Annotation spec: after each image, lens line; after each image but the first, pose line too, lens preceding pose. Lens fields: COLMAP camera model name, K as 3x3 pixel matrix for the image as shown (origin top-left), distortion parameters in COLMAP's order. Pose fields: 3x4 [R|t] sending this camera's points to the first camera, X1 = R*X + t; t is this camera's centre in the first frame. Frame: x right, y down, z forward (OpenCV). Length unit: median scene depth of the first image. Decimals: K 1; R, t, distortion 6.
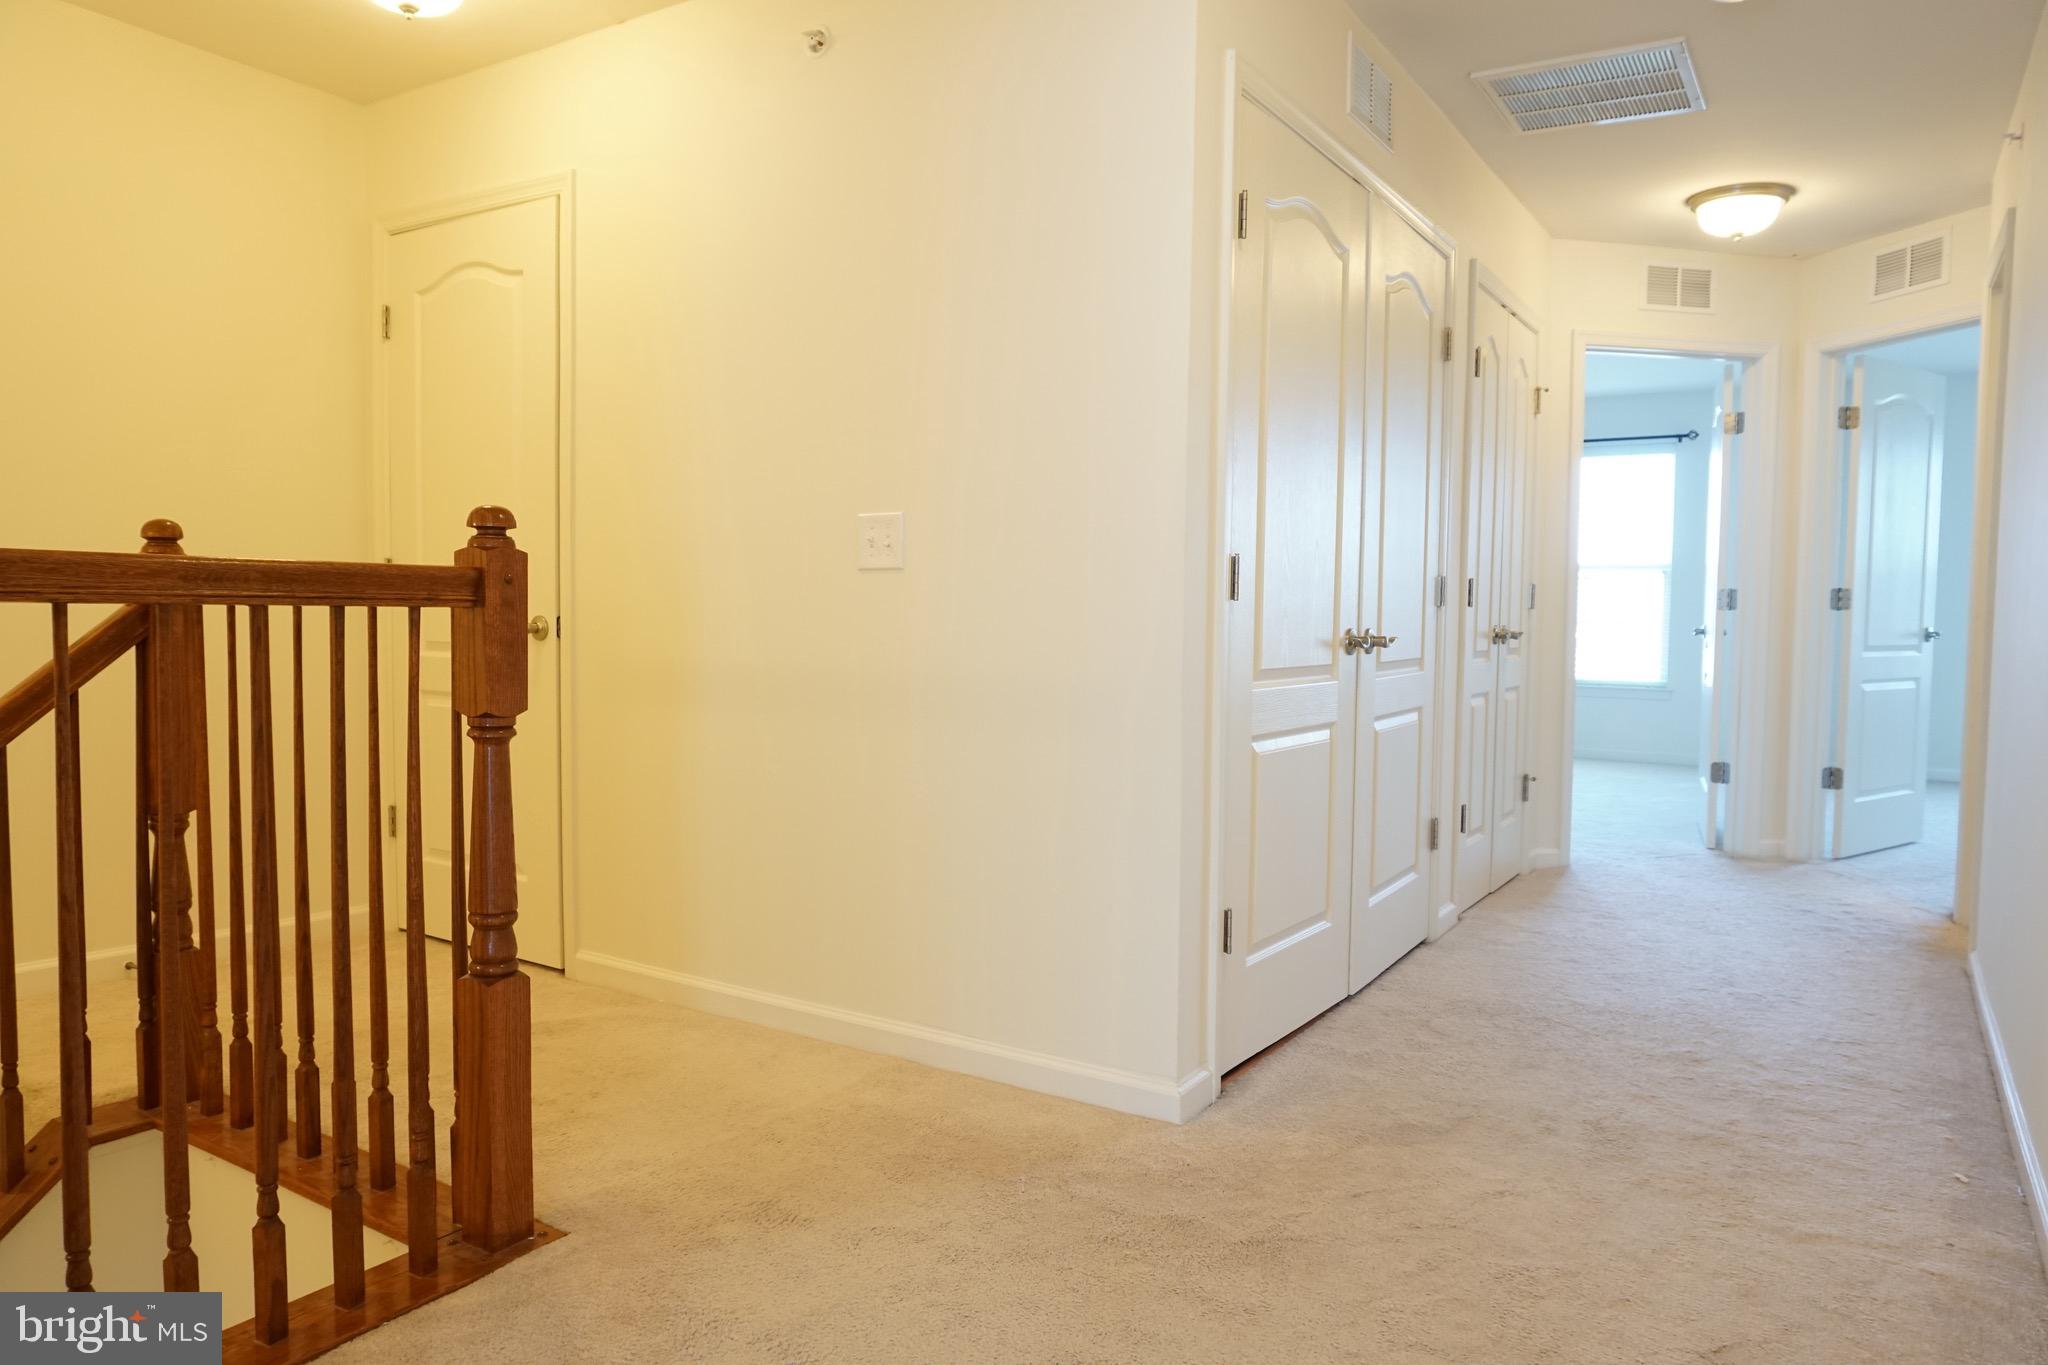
lens RADIAL K [[1394.3, 0, 1025.3], [0, 1394.3, 683.8], [0, 0, 1]] dist [-0.034133, 0.026562]
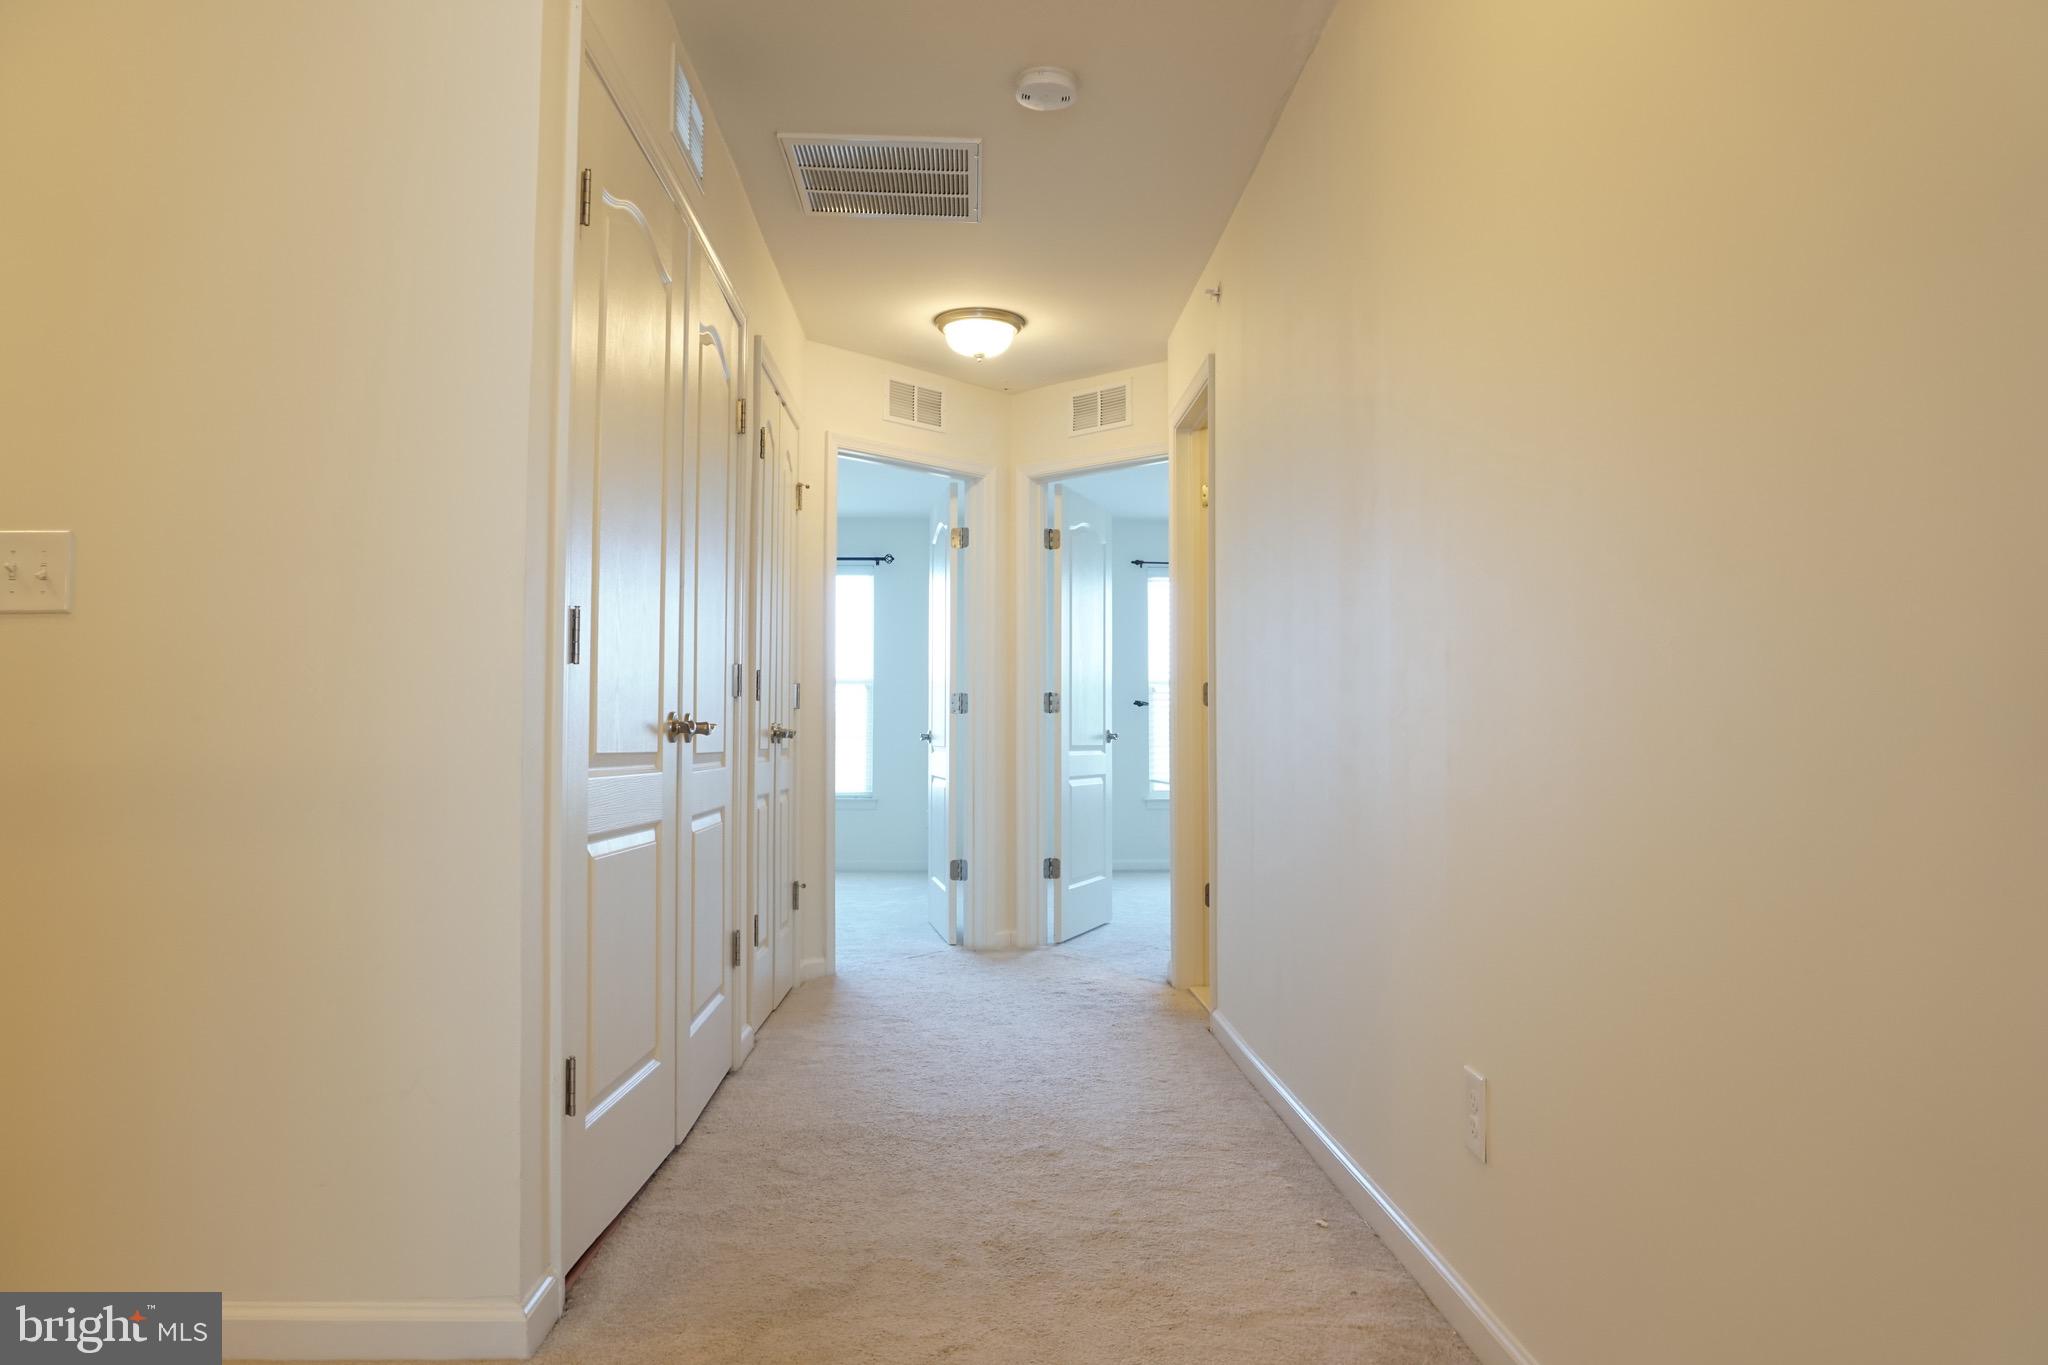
lens RADIAL K [[1394.3, 0, 1029.8], [0, 1394.3, 682.9], [0, 0, 1]] dist [-0.034133, 0.026562]
pose [[0.830504, 0.012805, 0.556866, -0.054722], [0.040174, 0.995755, -0.082812, 0.019426], [-0.555562, 0.091147, 0.826464, 0.138291]]
